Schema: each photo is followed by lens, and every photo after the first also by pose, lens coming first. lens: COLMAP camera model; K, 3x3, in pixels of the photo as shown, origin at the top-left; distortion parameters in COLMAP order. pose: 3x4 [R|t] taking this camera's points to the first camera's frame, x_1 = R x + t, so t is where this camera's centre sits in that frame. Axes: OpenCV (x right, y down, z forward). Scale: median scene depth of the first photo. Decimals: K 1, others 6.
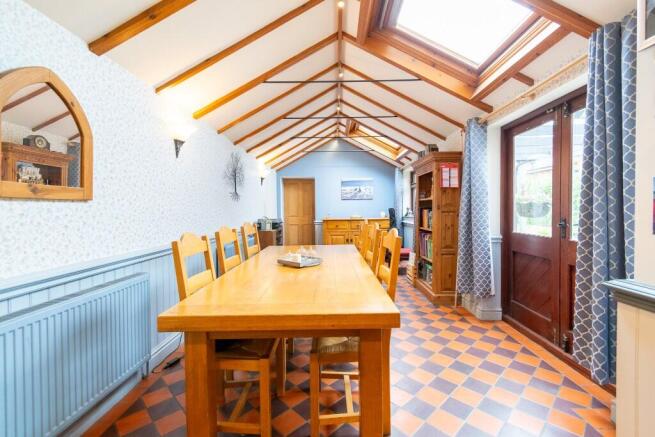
lens RADIAL K [[290.6, 0, 328.3], [0, 290.6, 214.3], [0, 0, 1]] dist [0.005707, 0.000440]
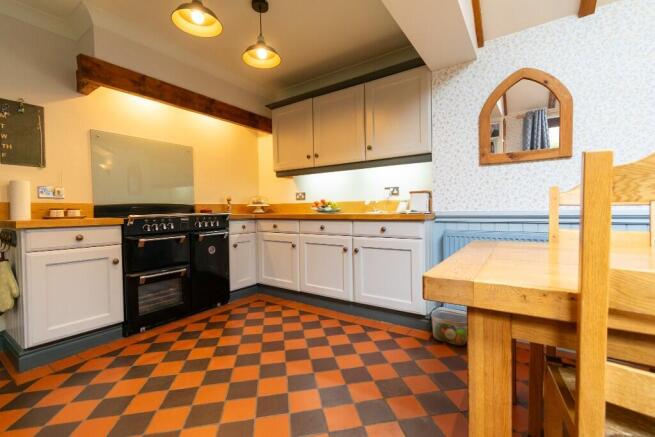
lens RADIAL K [[290.6, 0, 327.9], [0, 290.6, 216.7], [0, 0, 1]] dist [0.005707, 0.000440]
pose [[-0.554358, 0.039226, -0.831354, 0.765266], [0.005243, 0.999033, 0.043642, 0.153205], [0.832262, 0.019834, -0.554027, 1.000689]]
